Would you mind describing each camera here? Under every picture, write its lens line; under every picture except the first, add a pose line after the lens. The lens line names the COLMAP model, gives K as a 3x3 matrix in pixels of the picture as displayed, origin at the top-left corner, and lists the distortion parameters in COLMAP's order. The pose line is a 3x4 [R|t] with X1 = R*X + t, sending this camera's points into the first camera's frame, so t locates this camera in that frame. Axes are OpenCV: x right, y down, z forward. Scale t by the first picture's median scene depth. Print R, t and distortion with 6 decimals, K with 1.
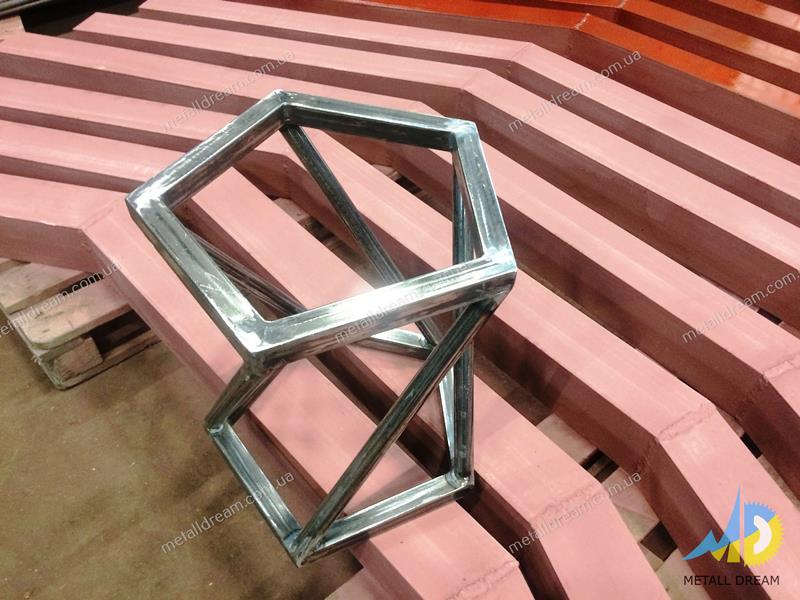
lens RADIAL K [[670.4, 0, 398.6], [0, 670.4, 299.2], [0, 0, 1]] dist [0.076722, -0.101175]
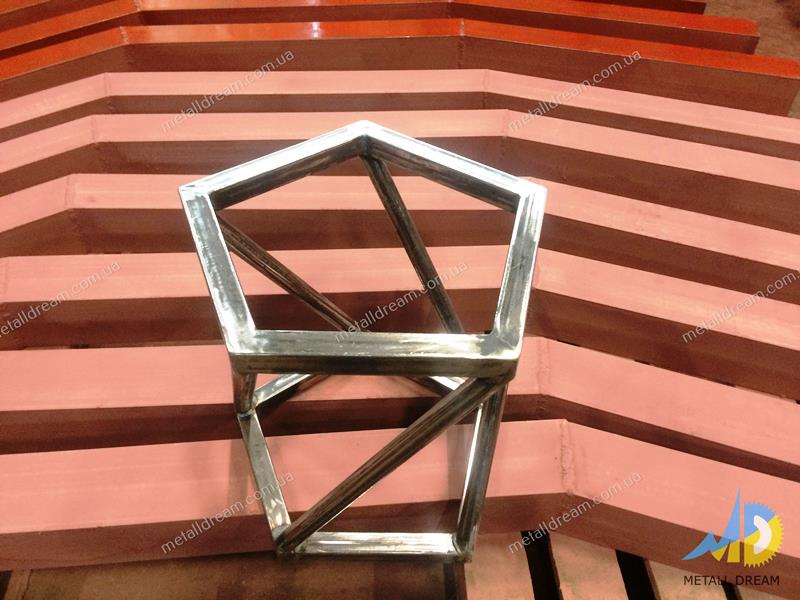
lens RADIAL K [[670.4, 0, 399.3], [0, 670.4, 300.5], [0, 0, 1]] dist [0.076722, -0.101175]
pose [[0.617058, -0.571030, 0.541446, -0.398228], [0.560397, 0.801919, 0.207080, -0.148813], [-0.552444, 0.175645, 0.814834, 0.098388]]
